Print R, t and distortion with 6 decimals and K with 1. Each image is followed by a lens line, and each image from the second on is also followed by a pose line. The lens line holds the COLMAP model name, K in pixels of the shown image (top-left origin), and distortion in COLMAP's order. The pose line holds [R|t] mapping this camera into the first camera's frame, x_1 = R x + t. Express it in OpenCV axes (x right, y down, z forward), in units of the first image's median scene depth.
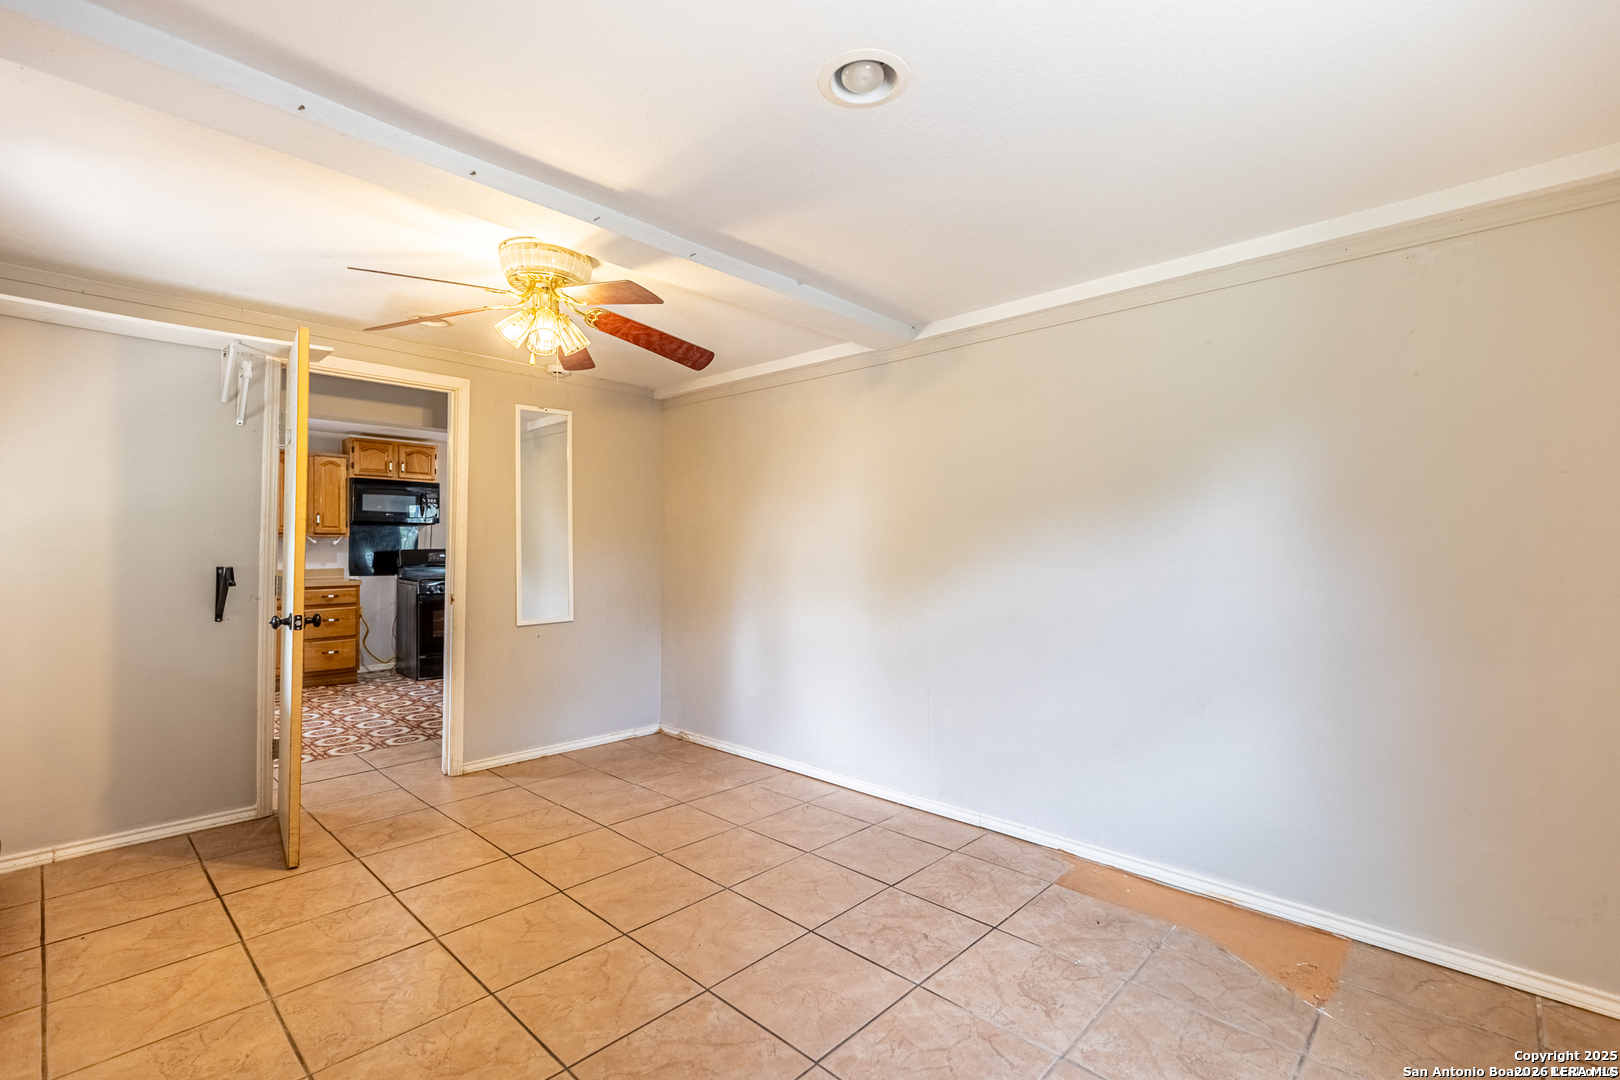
lens RADIAL K [[727.2, 0, 815.5], [0, 727.2, 534.5], [0, 0, 1]] dist [0.010202, -0.002113]
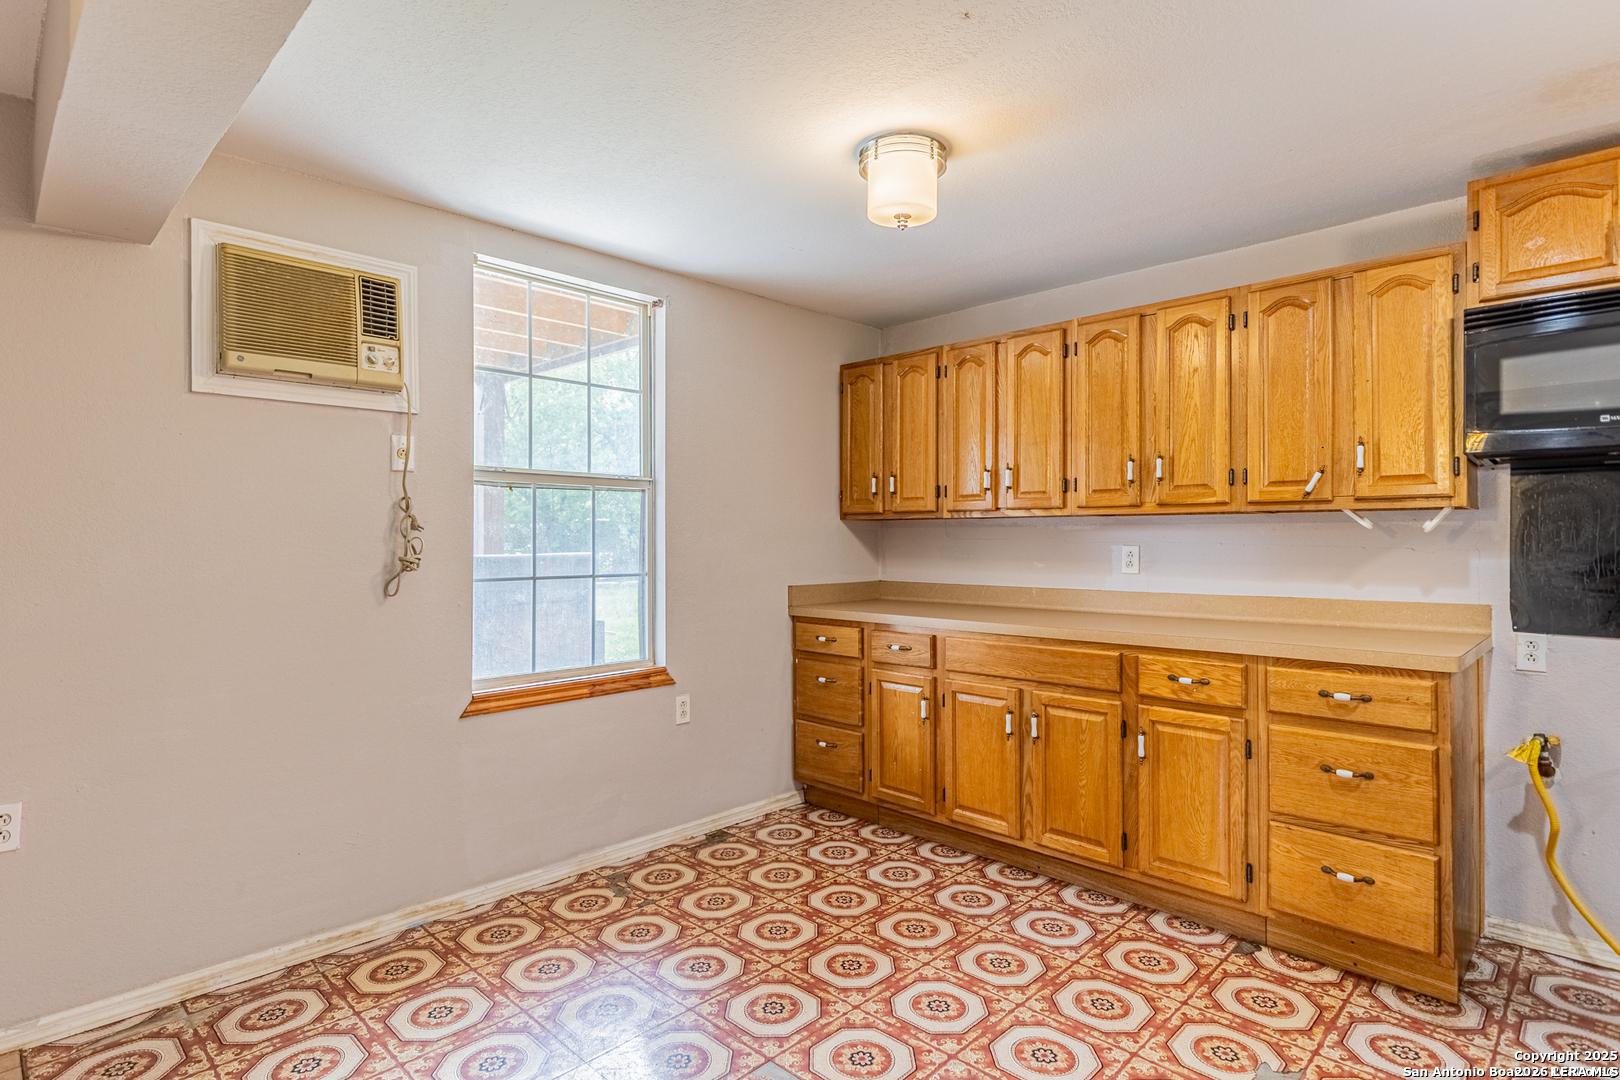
lens RADIAL K [[837.7, 0, 811.2], [0, 837.7, 532.8], [0, 0, 1]] dist [0.002279, 0.000497]
pose [[-0.015678, -0.003886, -0.999870, -0.640386], [0.018061, 0.999828, -0.004169, 0.024679], [0.999714, -0.018124, -0.015605, 1.664118]]
